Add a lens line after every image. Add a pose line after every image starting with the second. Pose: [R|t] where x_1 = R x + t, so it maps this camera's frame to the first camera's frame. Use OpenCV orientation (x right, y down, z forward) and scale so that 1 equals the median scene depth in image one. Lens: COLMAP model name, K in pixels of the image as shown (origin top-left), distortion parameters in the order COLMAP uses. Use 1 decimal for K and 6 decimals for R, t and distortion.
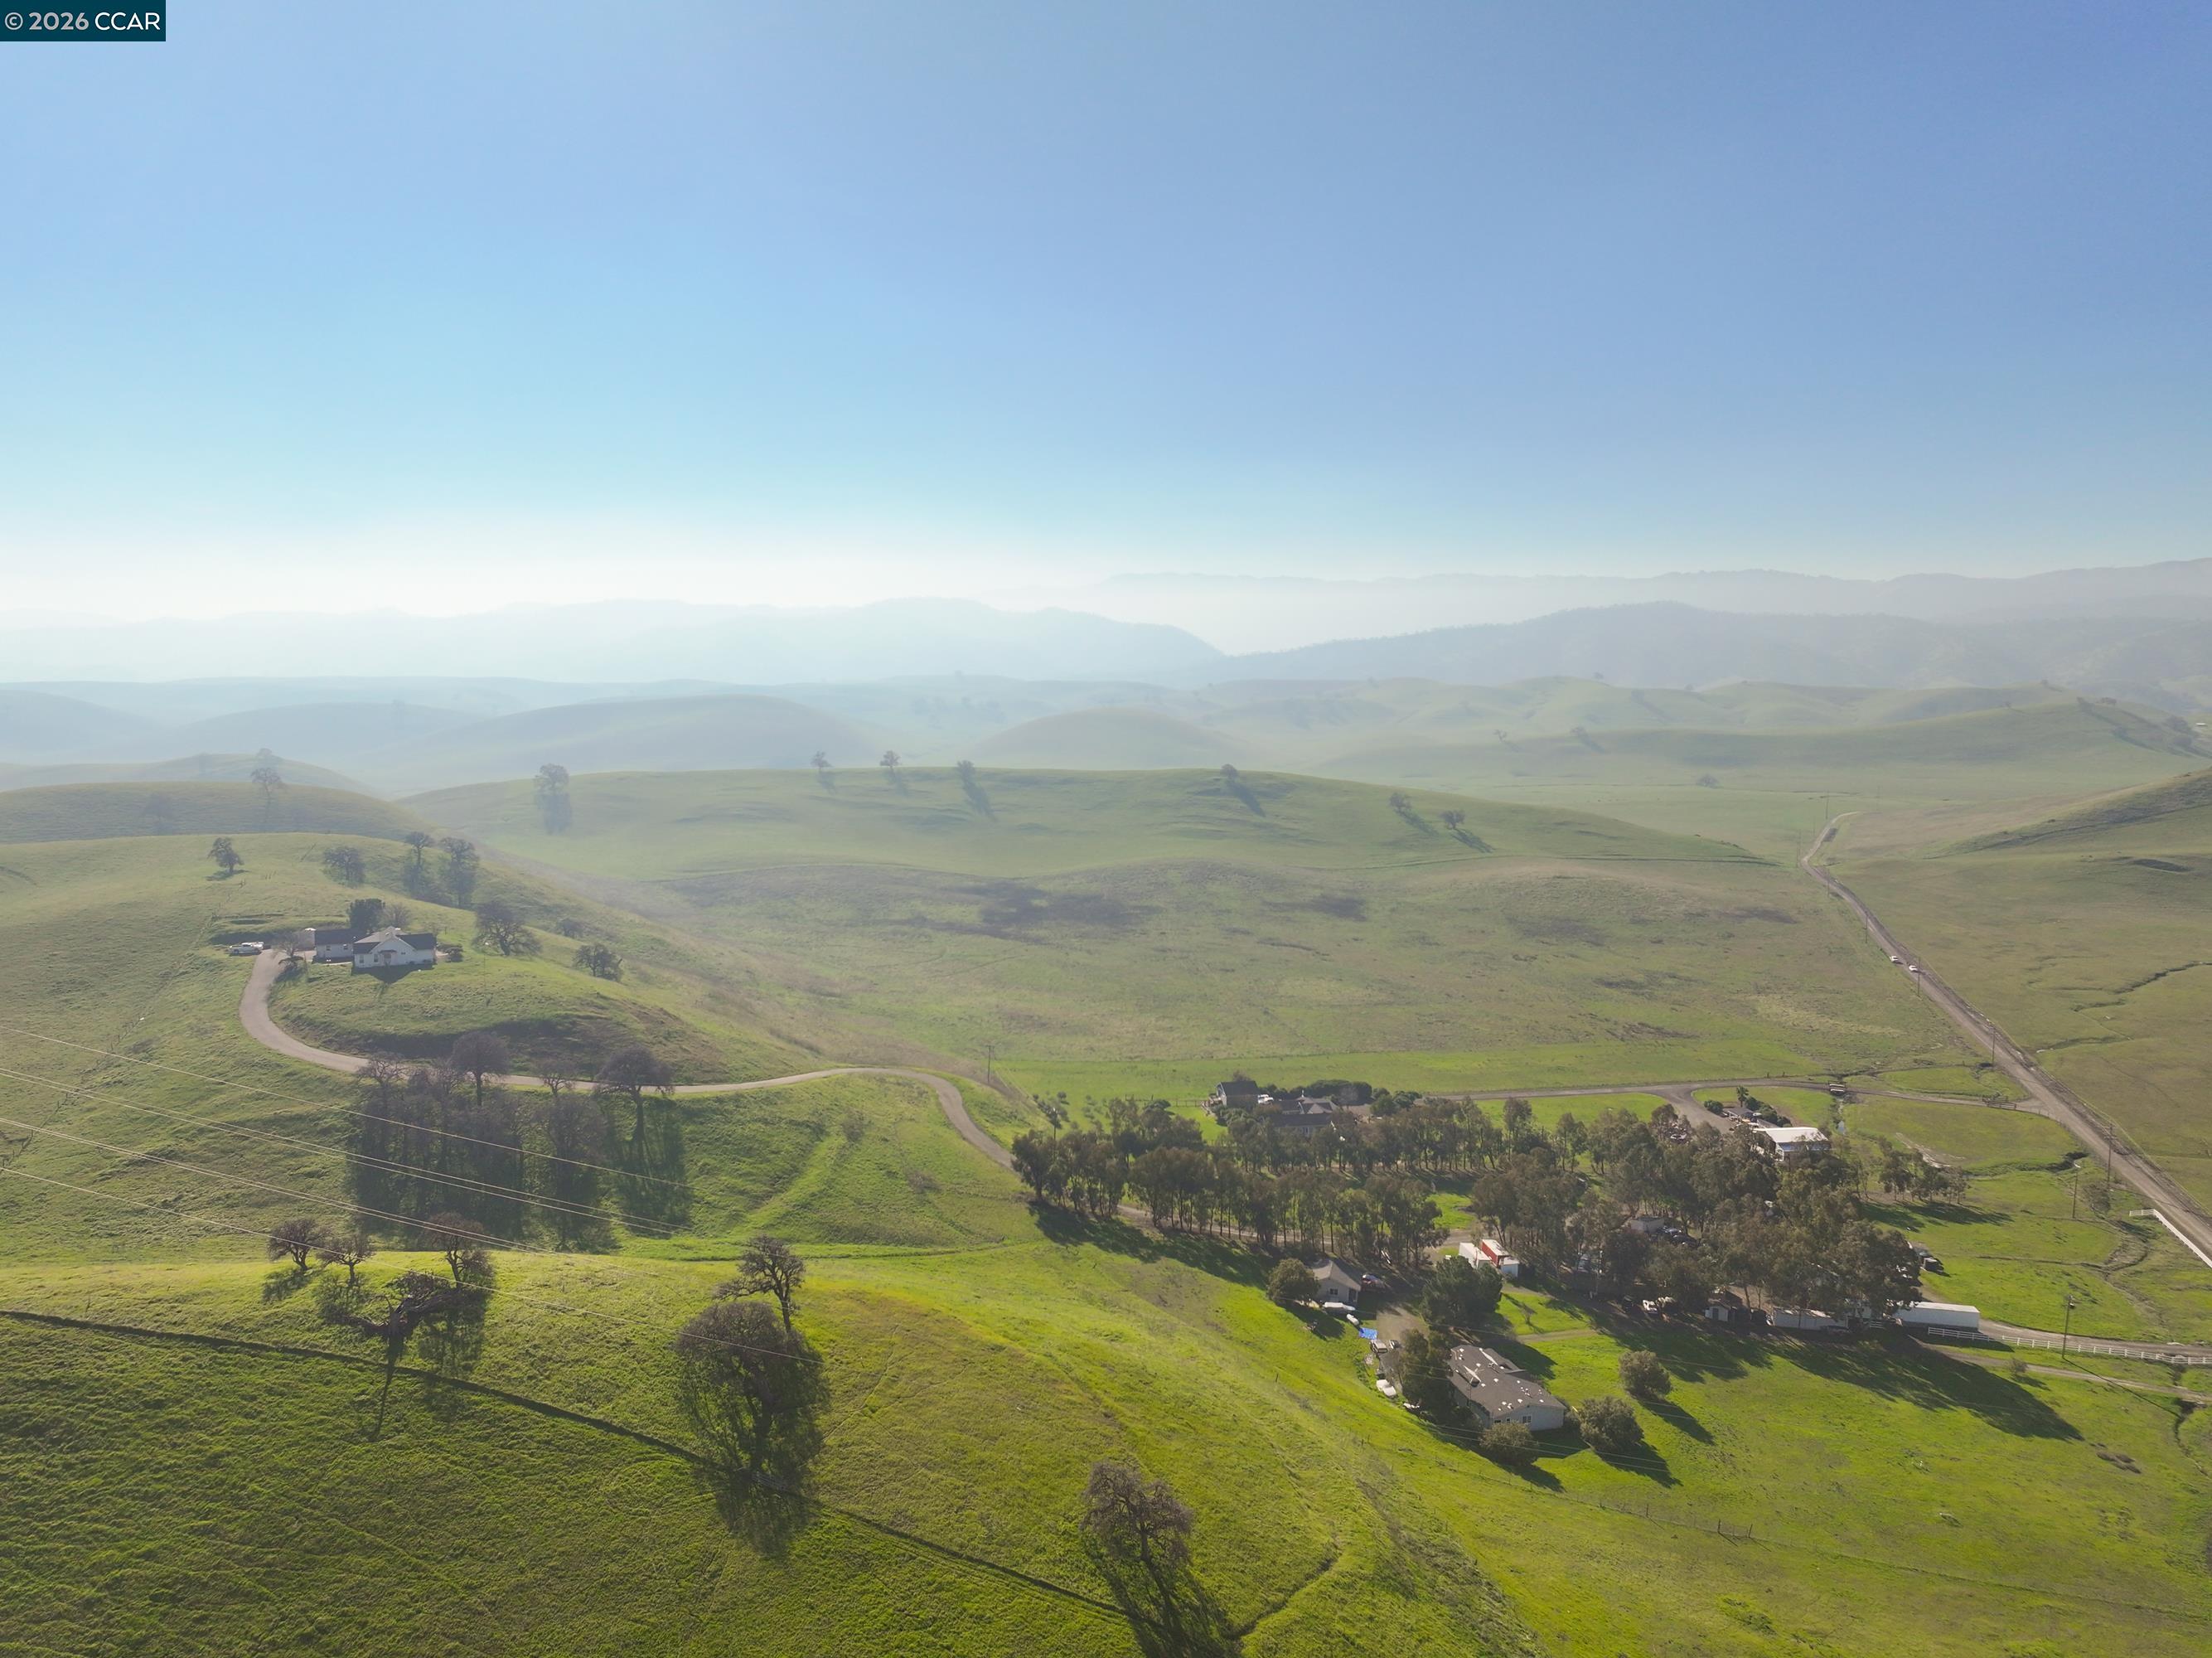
lens RADIAL K [[1517.0, 0, 1106.0], [0, 1517.0, 829.0], [0, 0, 1]] dist [-0.001928, -0.000456]
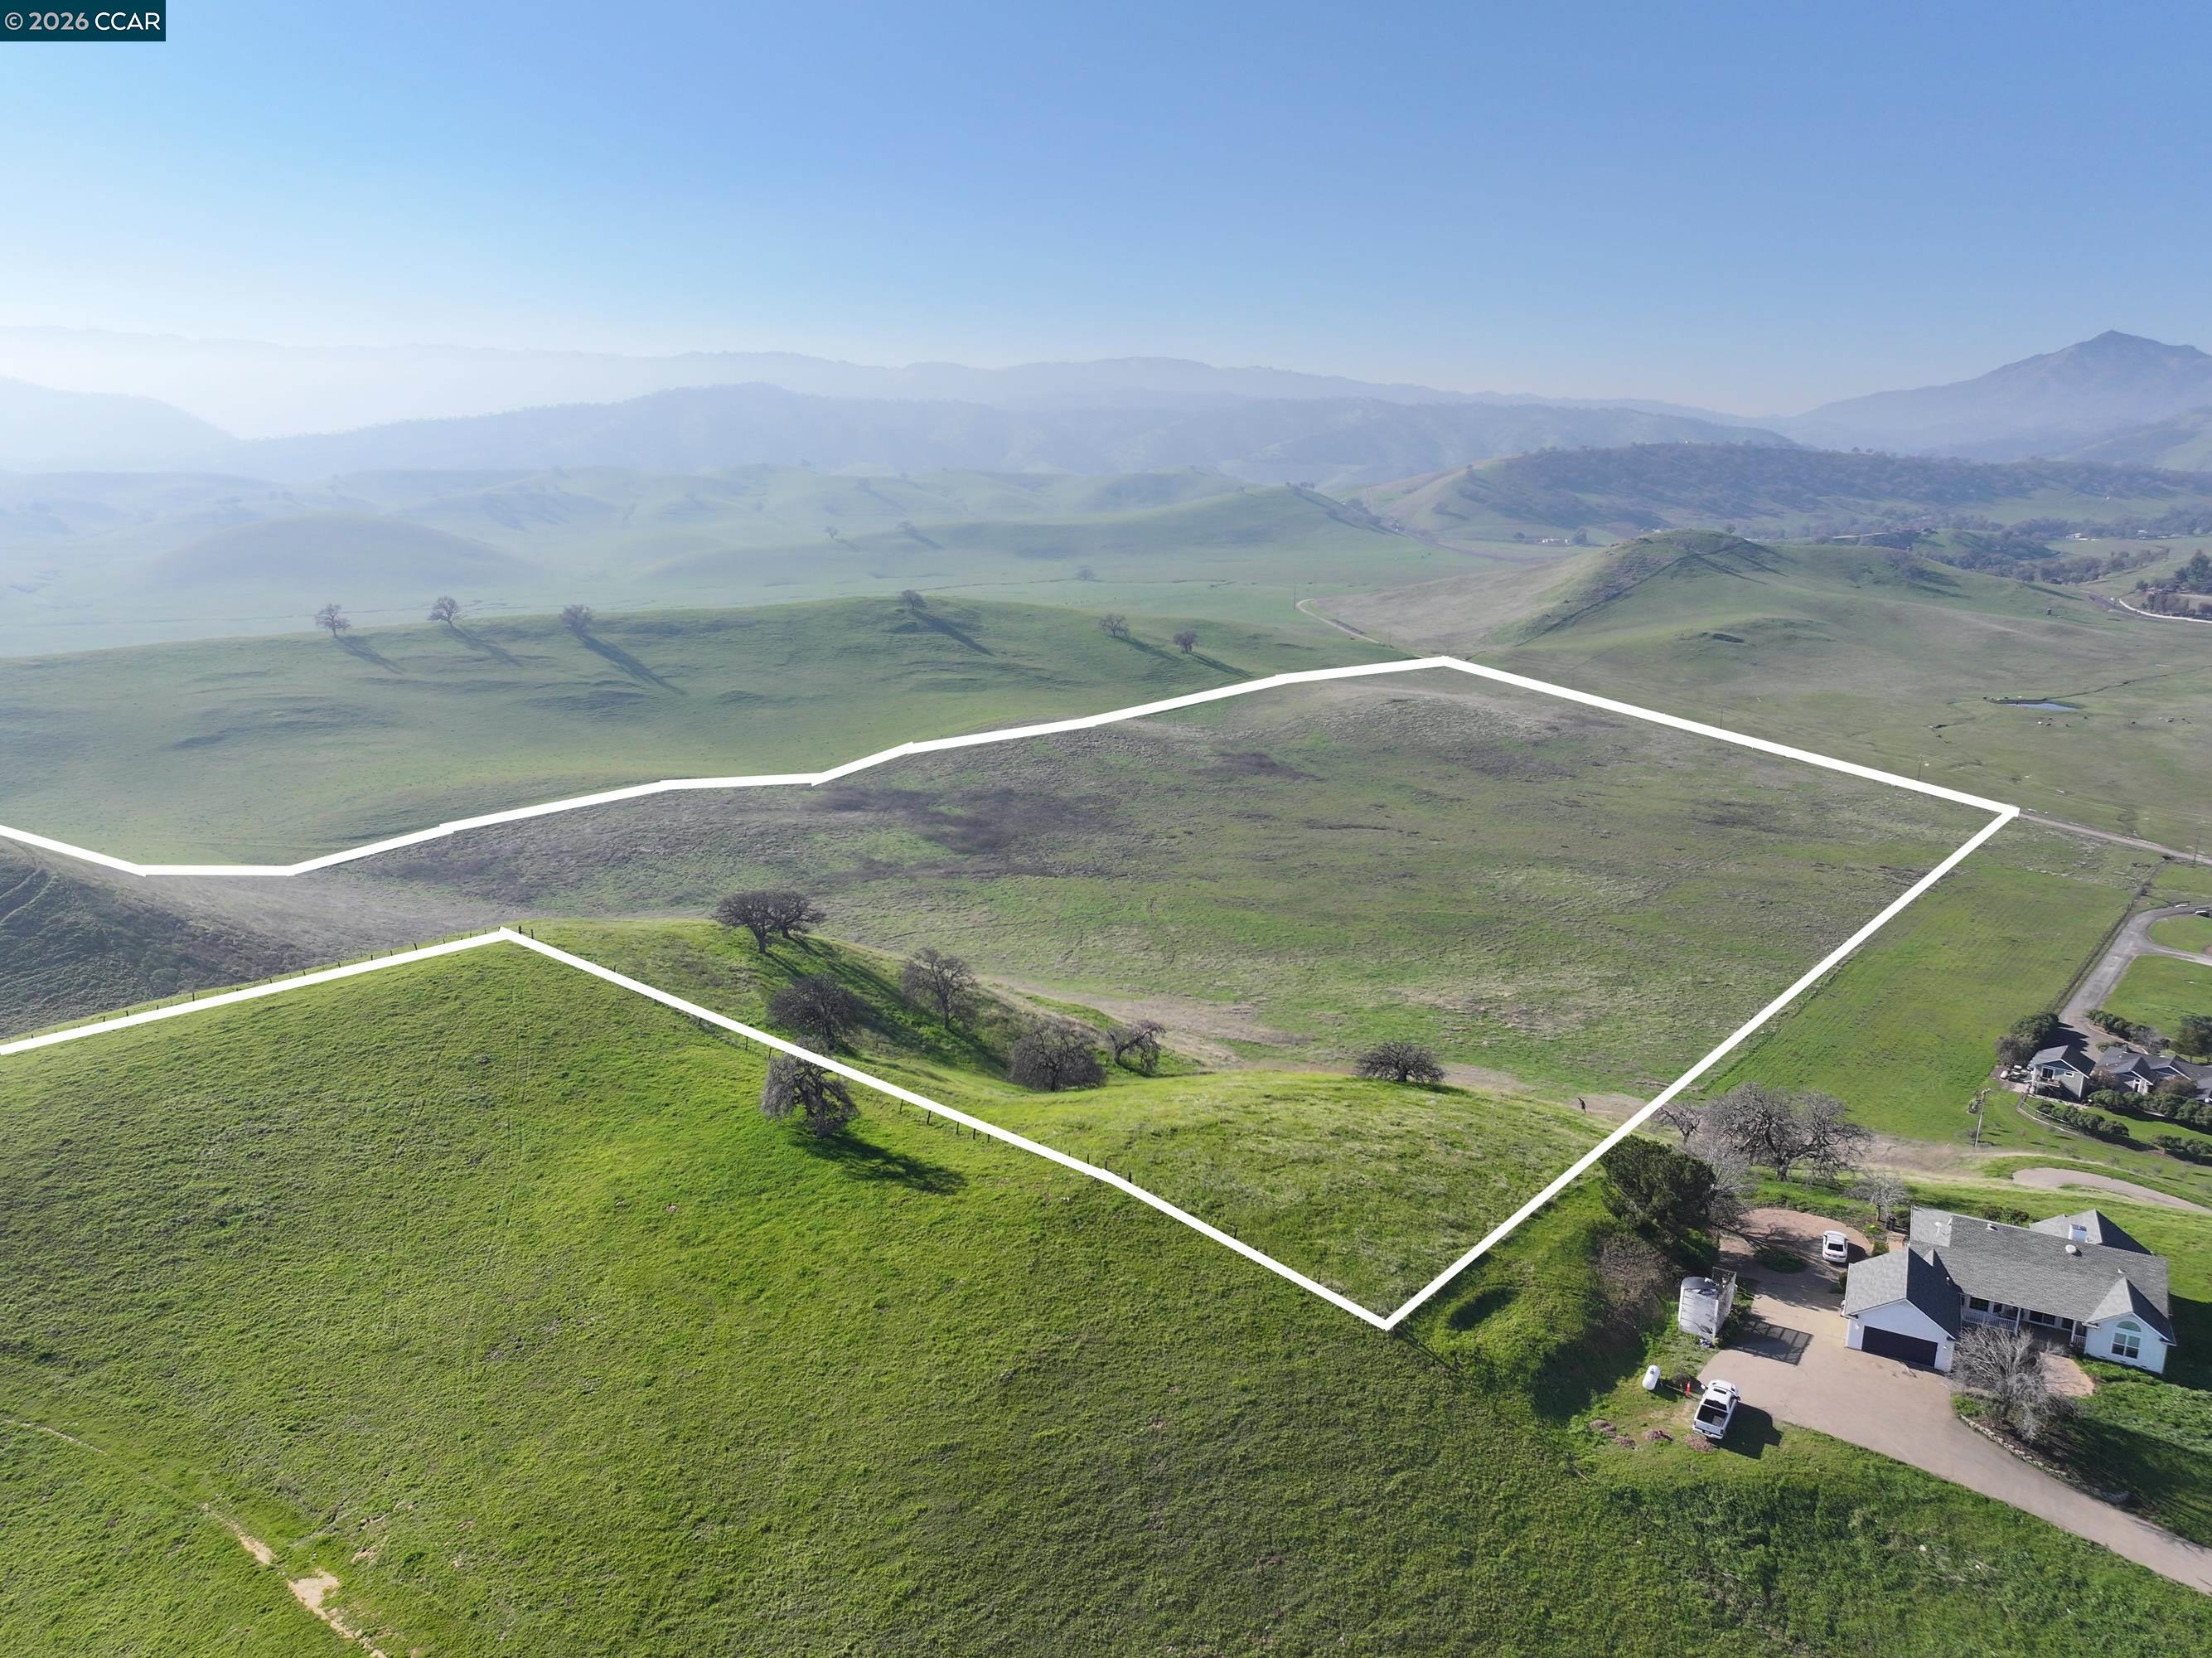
lens RADIAL K [[1517.0, 0, 1106.0], [0, 1517.0, 829.0], [0, 0, 1]] dist [-0.001928, -0.000456]
pose [[0.790322, -0.146689, 0.594872, -0.319572], [0.062834, 0.985202, 0.159462, -0.039416], [-0.609461, -0.088648, 0.787845, 0.307254]]
